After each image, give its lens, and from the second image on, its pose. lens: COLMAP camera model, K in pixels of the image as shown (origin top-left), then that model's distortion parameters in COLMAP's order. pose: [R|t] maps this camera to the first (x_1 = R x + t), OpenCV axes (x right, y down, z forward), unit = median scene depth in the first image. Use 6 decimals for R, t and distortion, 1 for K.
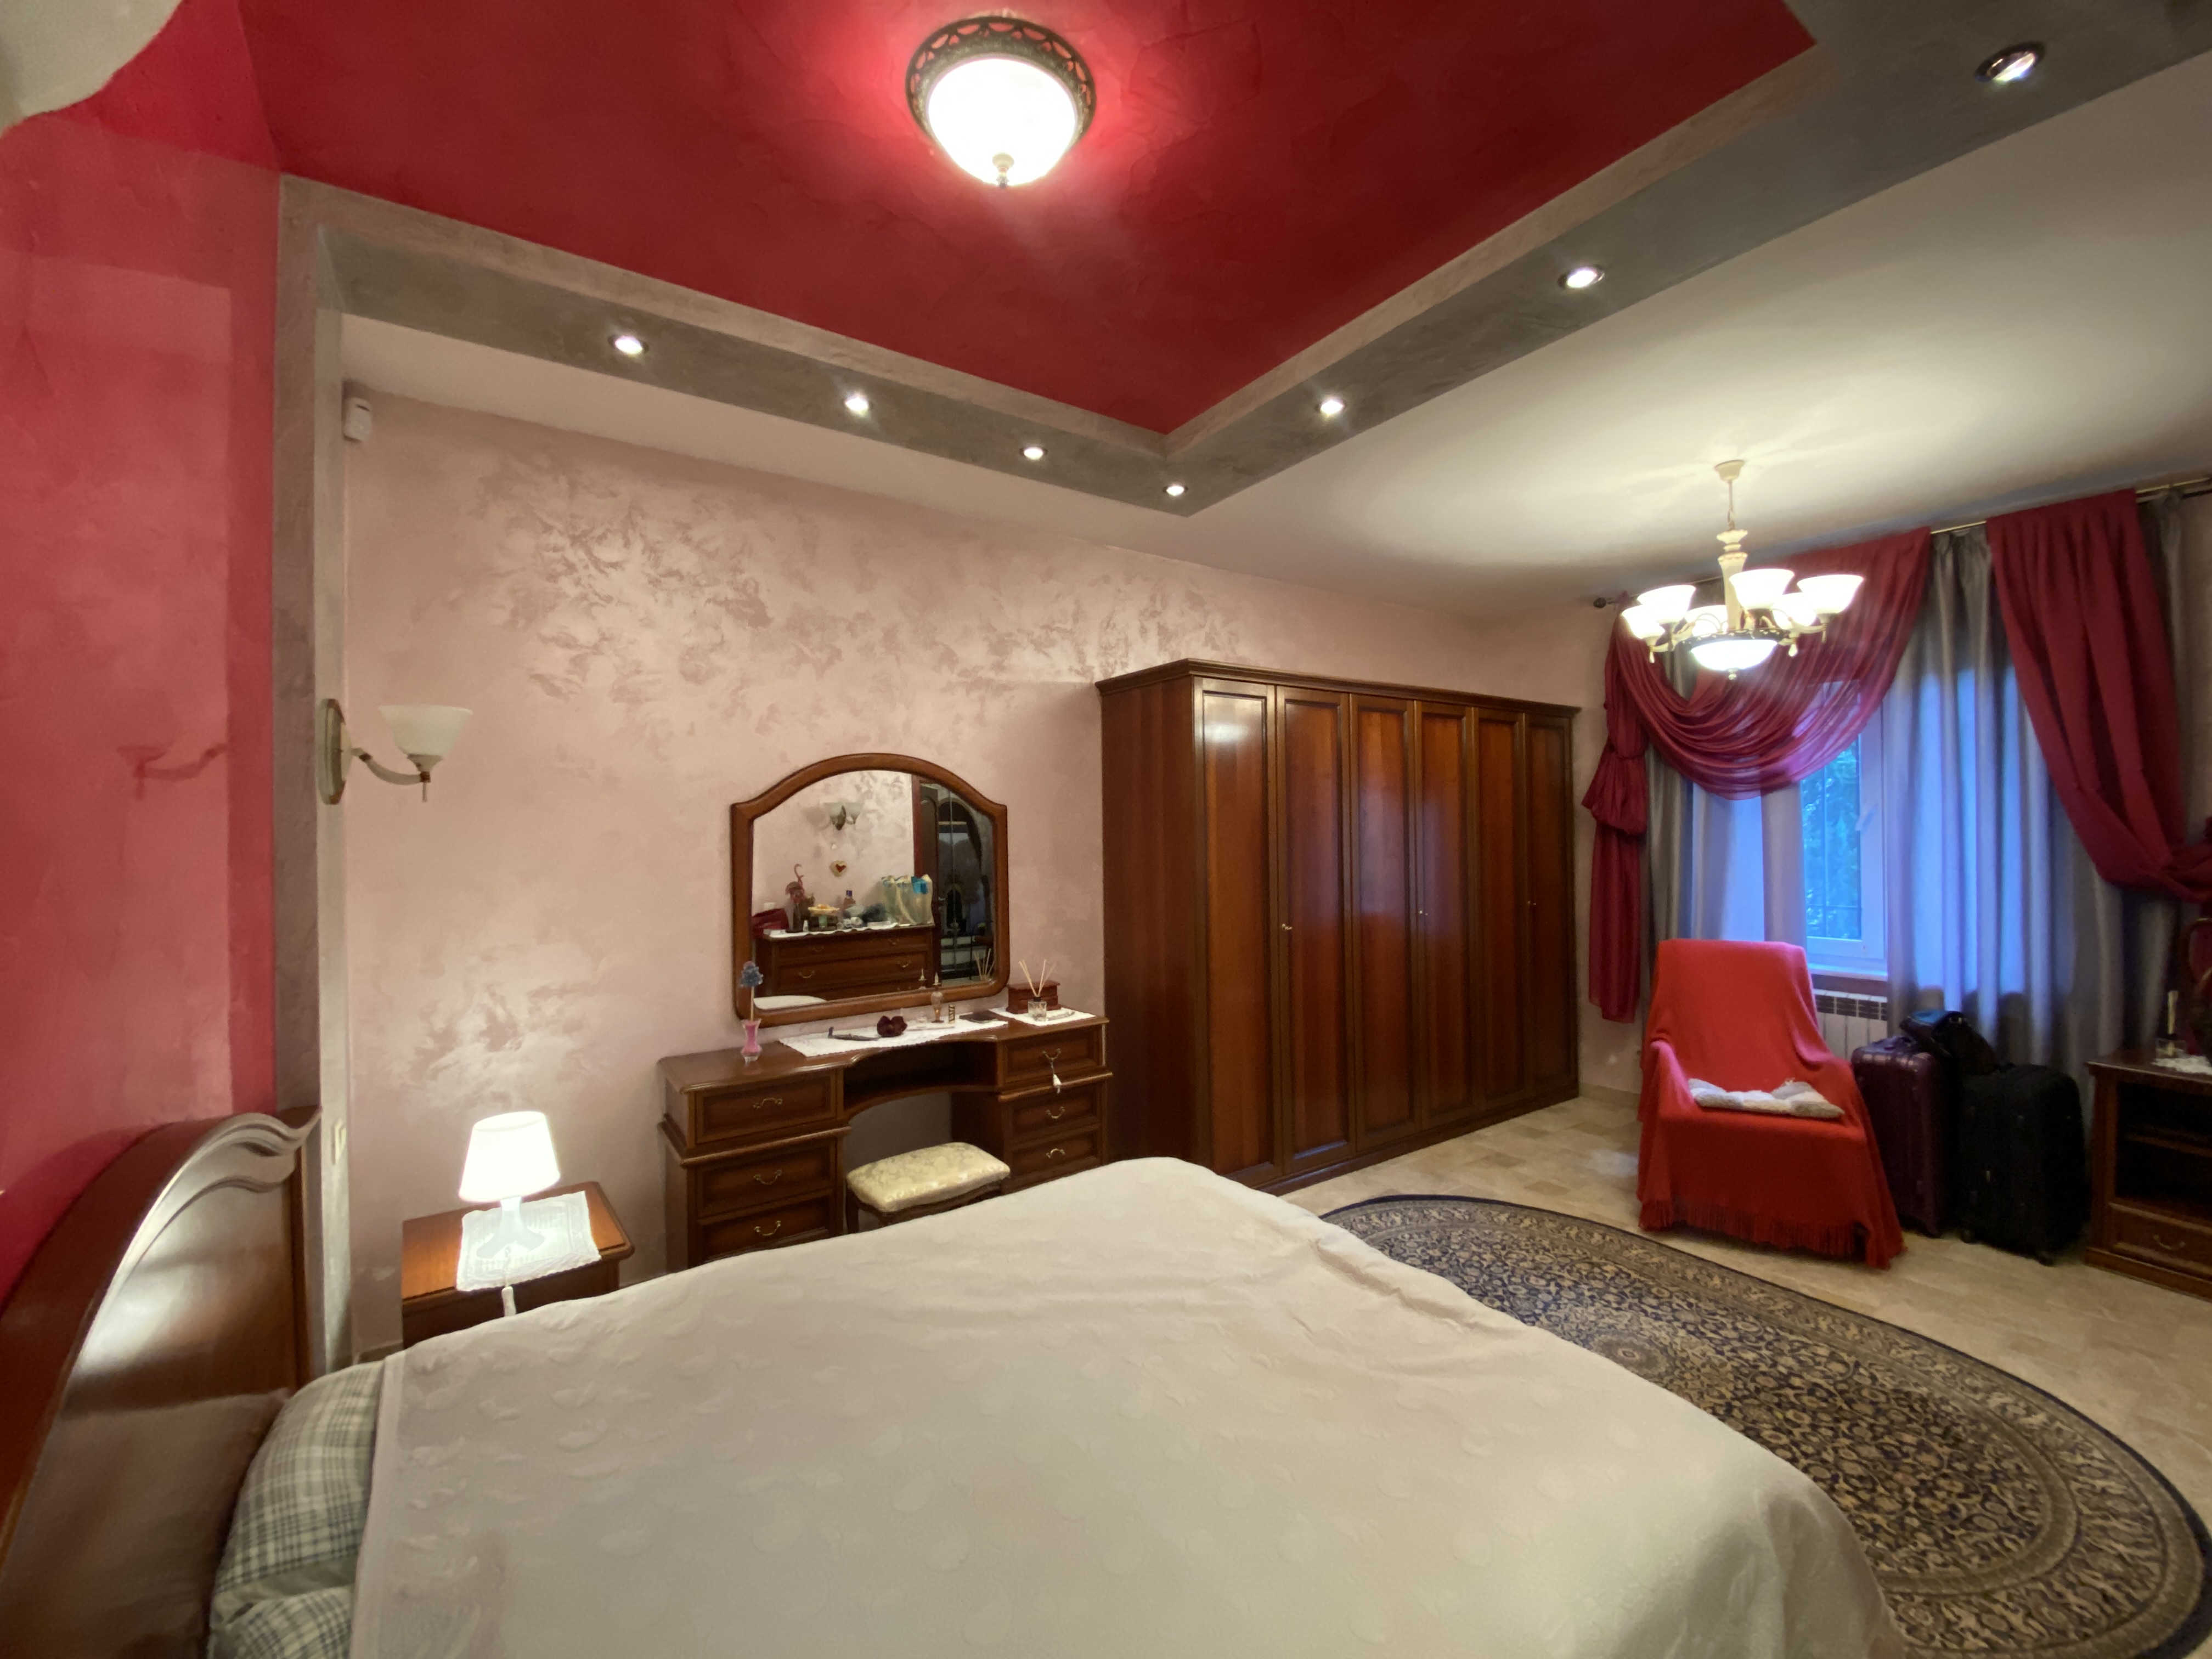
lens RADIAL K [[893.7, 0, 1101.9], [0, 893.7, 831.9], [0, 0, 1]] dist [0.025628, -0.024940]
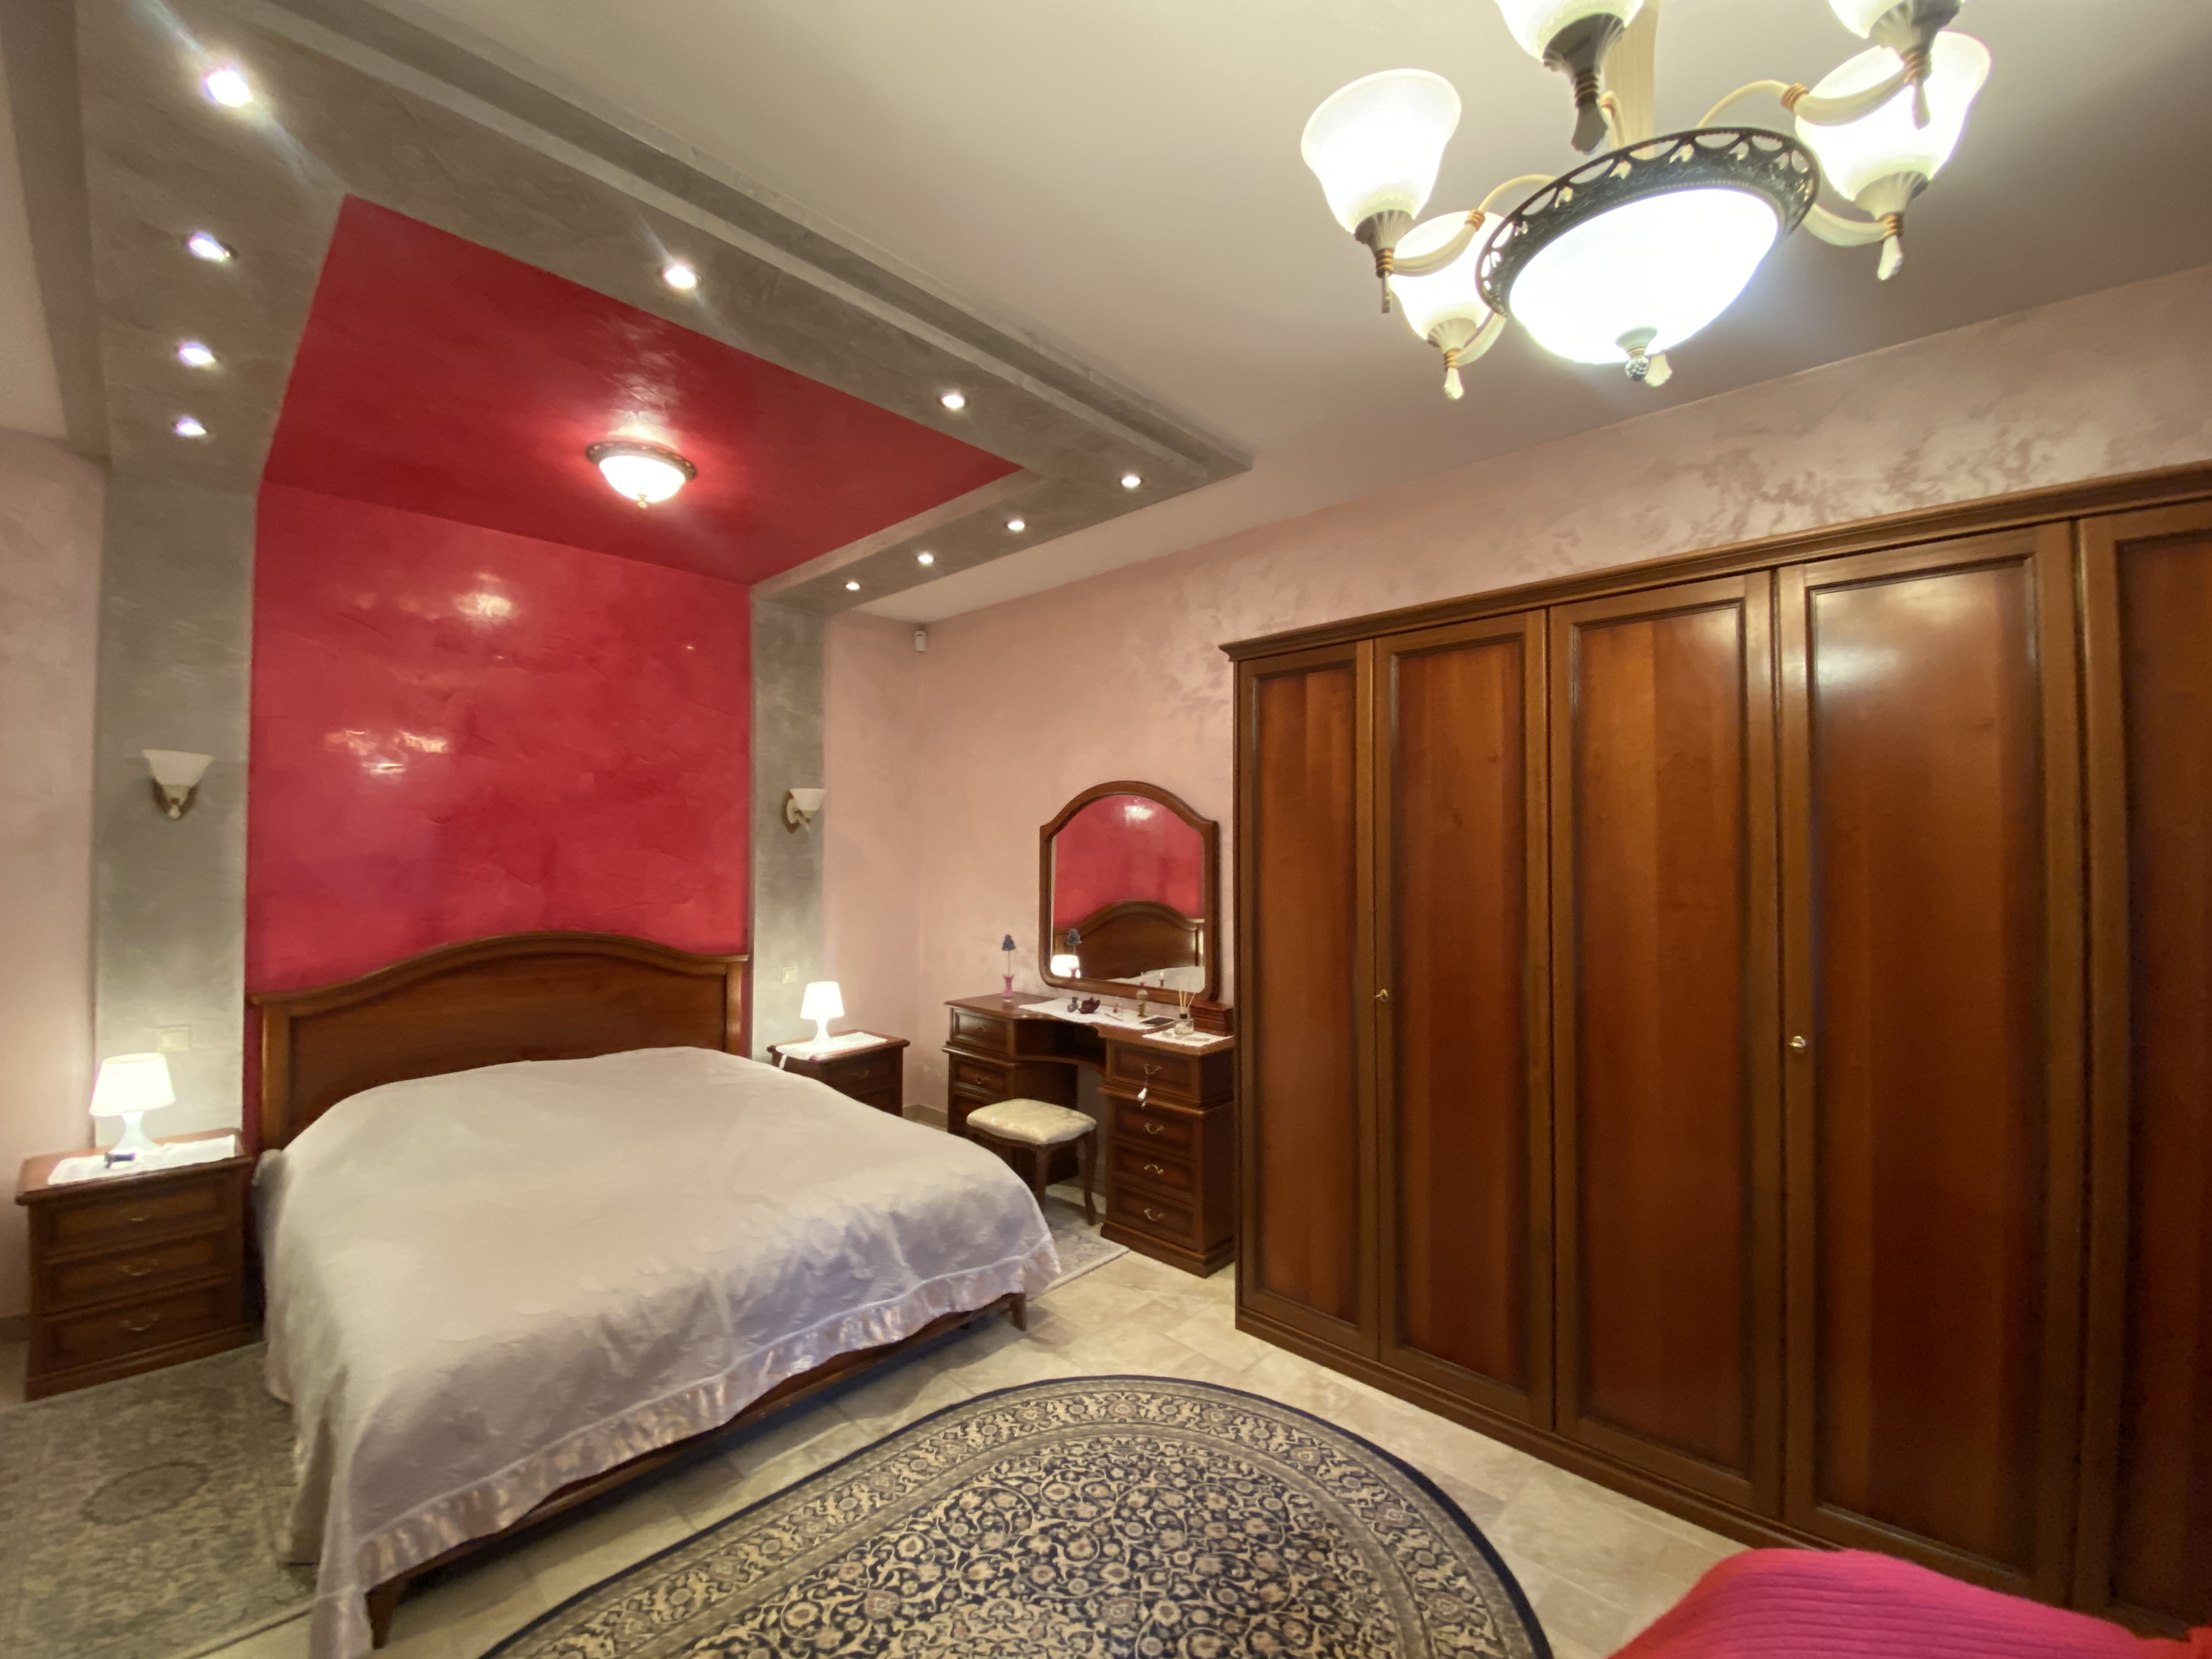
lens RADIAL K [[893.7, 0, 1101.9], [0, 893.7, 831.9], [0, 0, 1]] dist [0.025628, -0.024940]
pose [[0.218277, -0.010348, -0.975832, 0.888059], [-0.005344, 0.999916, -0.011798, -0.005803], [0.975872, 0.007790, 0.218203, 0.698805]]
